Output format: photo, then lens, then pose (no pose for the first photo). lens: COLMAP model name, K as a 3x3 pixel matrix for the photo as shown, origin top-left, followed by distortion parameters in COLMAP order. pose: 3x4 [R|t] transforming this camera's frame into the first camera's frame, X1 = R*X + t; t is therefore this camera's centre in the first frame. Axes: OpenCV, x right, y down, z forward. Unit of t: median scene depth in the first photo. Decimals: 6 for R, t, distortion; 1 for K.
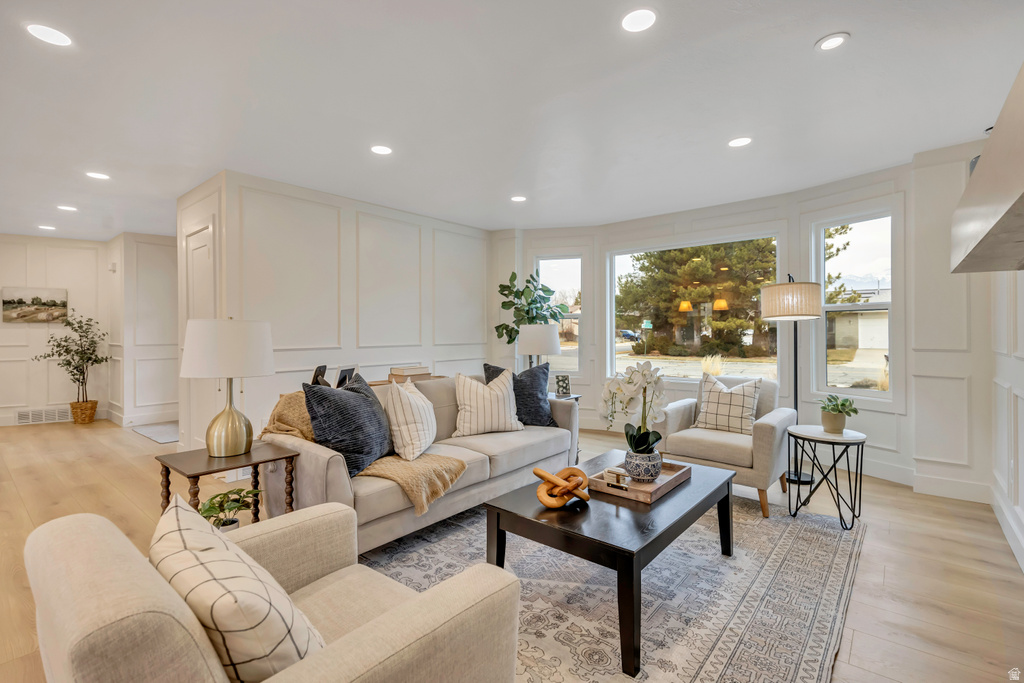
lens RADIAL K [[465.7, 0, 505.4], [0, 465.7, 339.5], [0, 0, 1]] dist [0.004841, -0.000207]
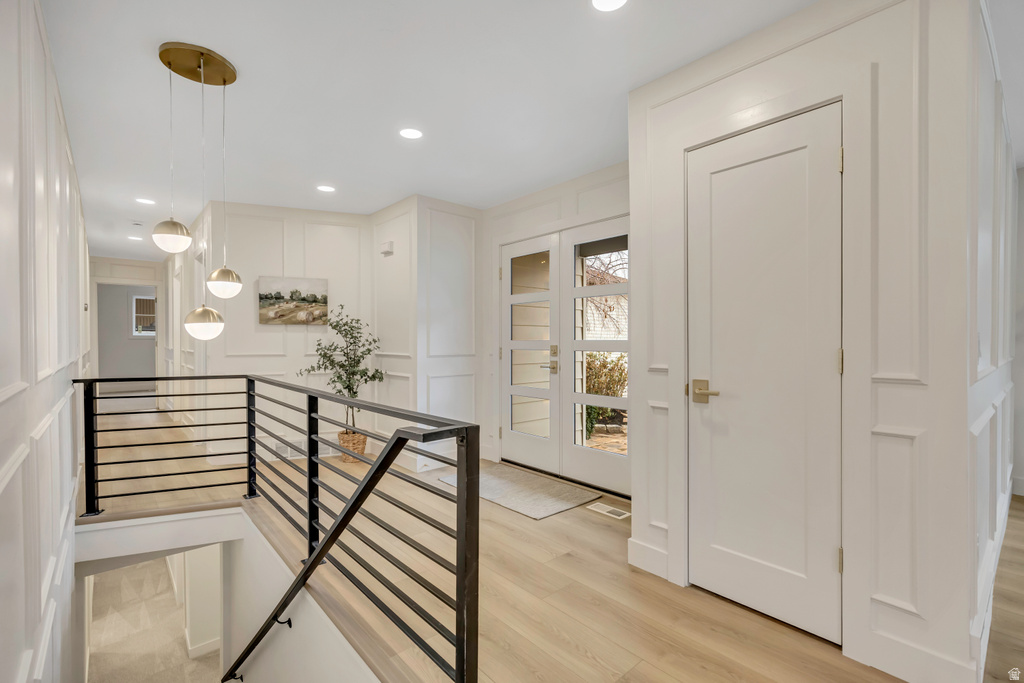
lens RADIAL K [[465.7, 0, 512.7], [0, 465.7, 344.2], [0, 0, 1]] dist [0.004841, -0.000207]
pose [[0.988663, 0.002862, -0.150123, -0.553447], [-0.003969, 0.999967, -0.007079, -0.000500], [0.150098, 0.007595, 0.988642, 0.320413]]
